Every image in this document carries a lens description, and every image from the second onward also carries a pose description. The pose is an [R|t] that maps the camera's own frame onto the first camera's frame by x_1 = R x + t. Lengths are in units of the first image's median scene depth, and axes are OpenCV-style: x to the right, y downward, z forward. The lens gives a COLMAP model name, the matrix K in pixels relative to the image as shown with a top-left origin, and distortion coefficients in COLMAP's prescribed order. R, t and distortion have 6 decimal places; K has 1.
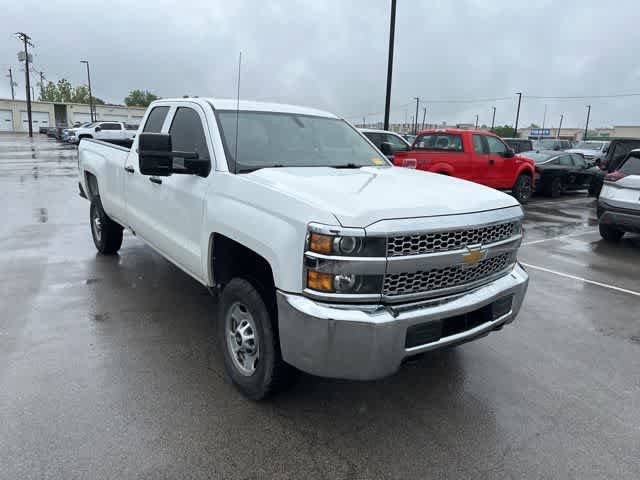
lens RADIAL K [[536.3, 0, 326.3], [0, 536.3, 238.3], [0, 0, 1]] dist [0.016122, -0.007393]
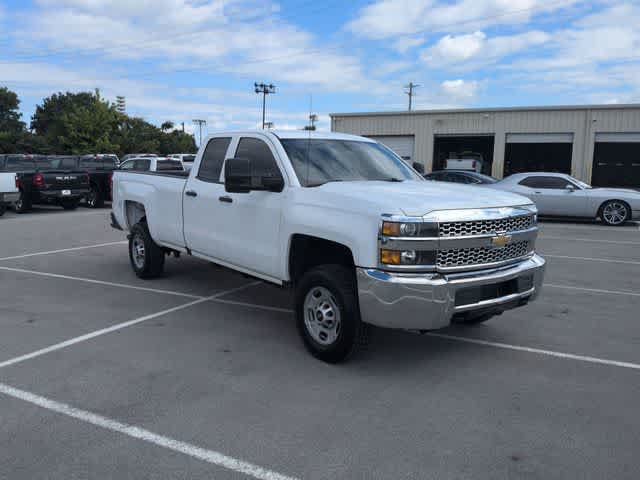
lens RADIAL K [[656.2, 0, 301.0], [0, 656.2, 240.0], [0, 0, 1]] dist [0.008019, -0.005567]
pose [[0.999273, -0.036722, -0.010288, -0.208355], [0.035779, 0.996125, -0.080348, 0.152361], [0.013199, 0.079921, 0.996714, -0.638789]]
